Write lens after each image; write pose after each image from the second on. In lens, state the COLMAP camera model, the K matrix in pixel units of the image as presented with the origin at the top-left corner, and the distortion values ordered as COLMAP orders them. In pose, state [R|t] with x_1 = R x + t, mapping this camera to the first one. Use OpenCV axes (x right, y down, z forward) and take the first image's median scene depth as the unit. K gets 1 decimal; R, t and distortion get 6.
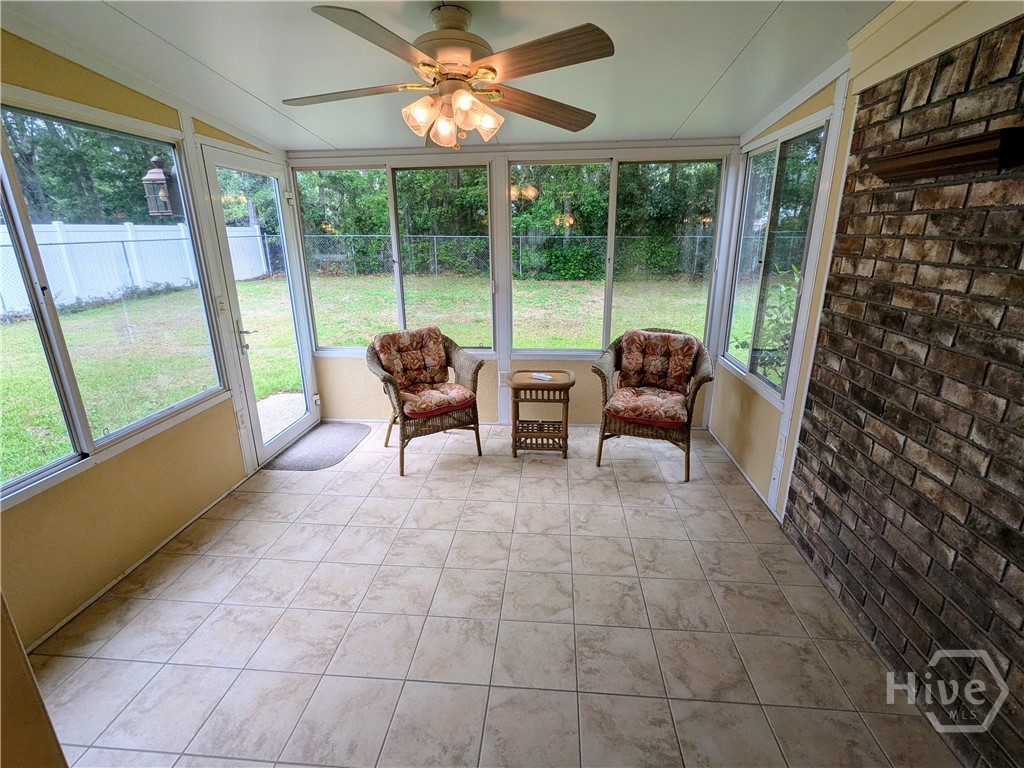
lens RADIAL K [[482.4, 0, 505.9], [0, 482.4, 383.8], [0, 0, 1]] dist [0.000642, 0.000116]
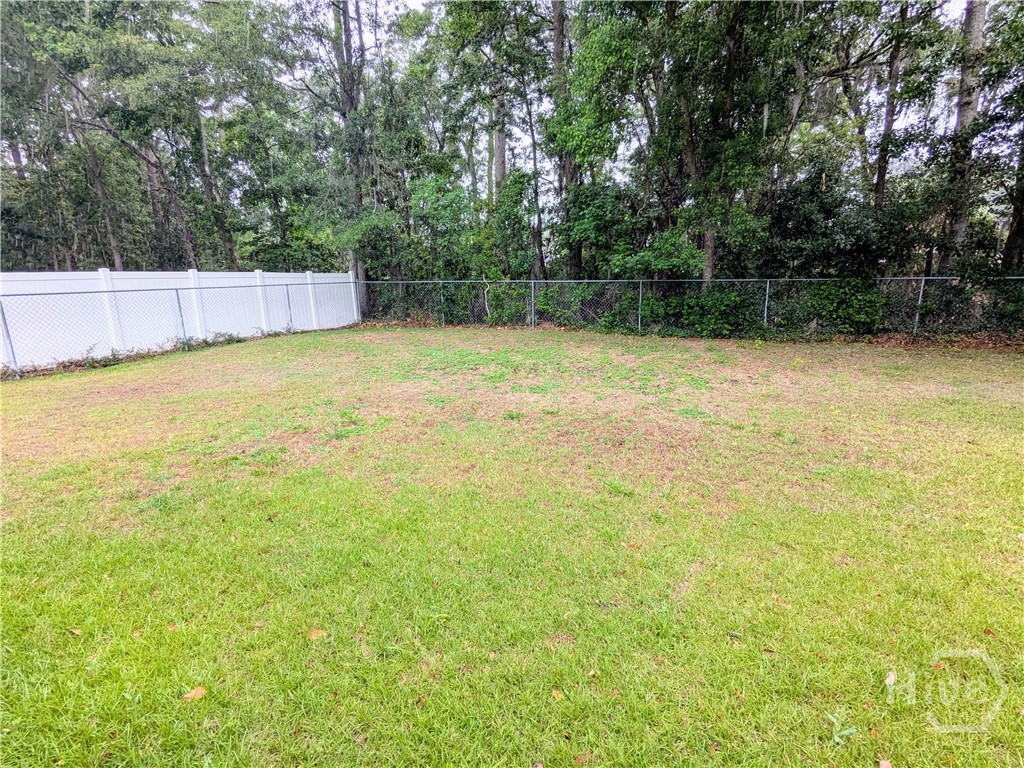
lens RADIAL K [[482.4, 0, 504.7], [0, 482.4, 381.5], [0, 0, 1]] dist [0.000642, 0.000116]
pose [[0.954579, 0.052684, -0.293263, 0.458962], [-0.079518, 0.993591, -0.080339, -0.545137], [0.287151, 0.100010, 0.952650, 1.816931]]
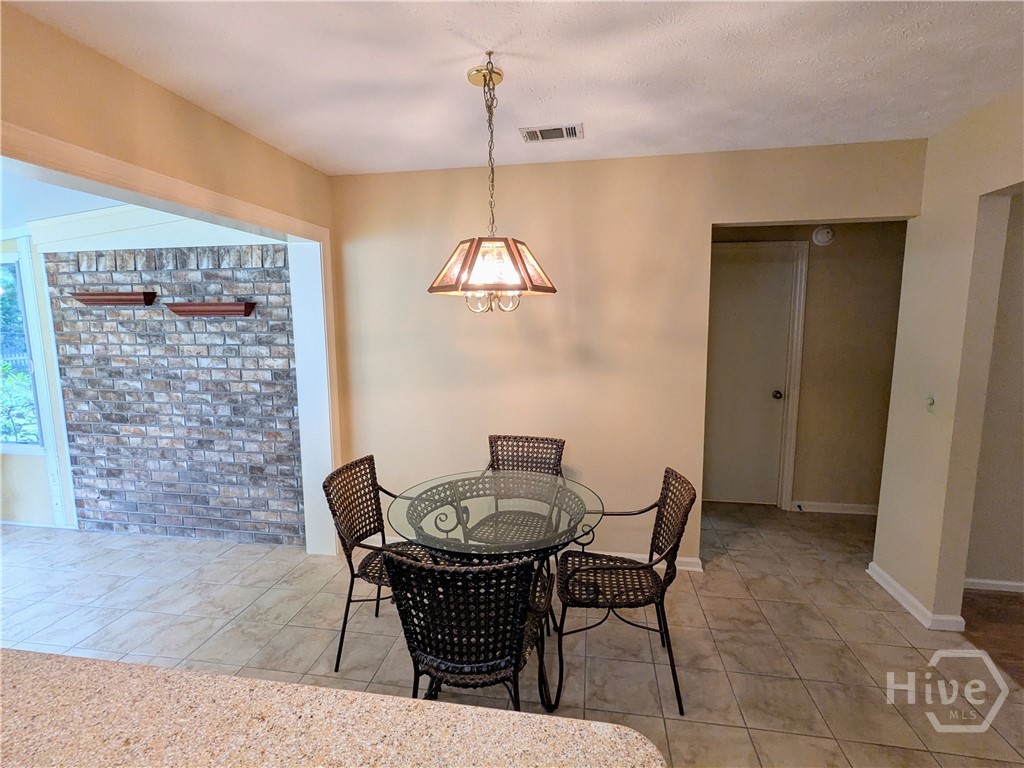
lens RADIAL K [[482.4, 0, 518.1], [0, 482.4, 383.1], [0, 0, 1]] dist [0.000642, 0.000116]
pose [[0.061041, -0.110888, 0.991957, -0.914486], [0.302635, 0.949084, 0.087472, 0.198929], [-0.951150, 0.294862, 0.091491, -0.626624]]
